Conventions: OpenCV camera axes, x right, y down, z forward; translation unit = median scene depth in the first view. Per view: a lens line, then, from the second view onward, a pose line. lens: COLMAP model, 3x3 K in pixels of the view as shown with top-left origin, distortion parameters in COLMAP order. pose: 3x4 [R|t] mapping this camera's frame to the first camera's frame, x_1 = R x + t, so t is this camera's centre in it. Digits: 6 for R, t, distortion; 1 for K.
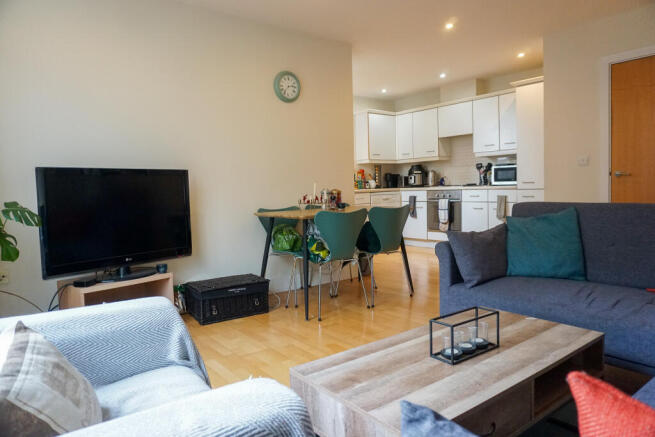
lens RADIAL K [[445.9, 0, 329.5], [0, 445.9, 217.5], [0, 0, 1]] dist [-0.009359, -0.000093]
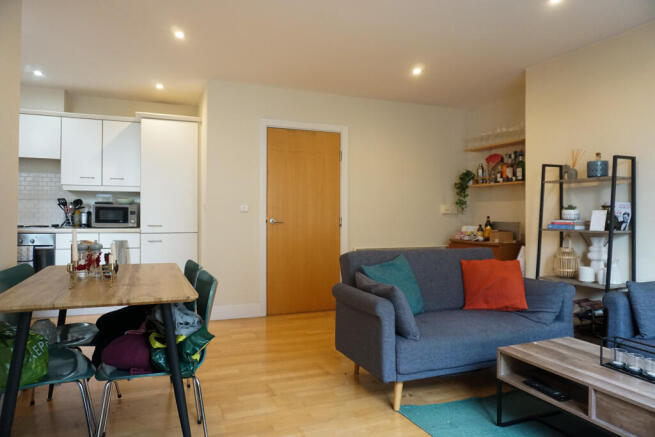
lens RADIAL K [[445.9, 0, 326.8], [0, 445.9, 218.3], [0, 0, 1]] dist [-0.009359, -0.000093]
pose [[0.282003, 0.033200, 0.958839, -0.274401], [0.045774, 0.997797, -0.048012, -0.028913], [-0.958321, 0.057430, 0.279862, 0.347601]]
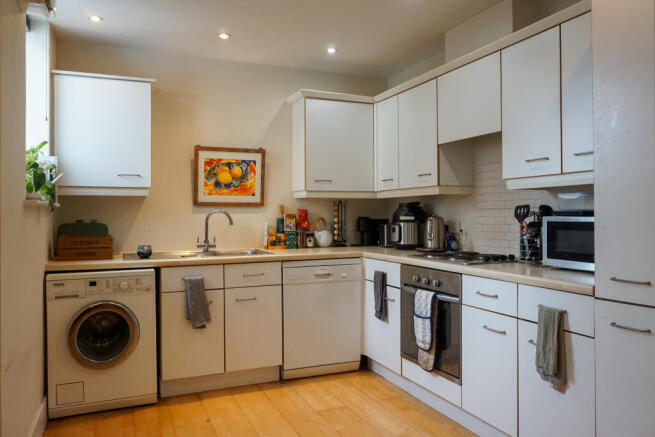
lens RADIAL K [[498.8, 0, 325.8], [0, 498.8, 215.9], [0, 0, 1]] dist [-0.005442, -0.001382]
pose [[0.963182, 0.025364, -0.267651, 0.286800], [-0.041411, 0.997656, -0.054481, -0.080384], [0.265642, 0.063559, 0.961974, 0.524125]]
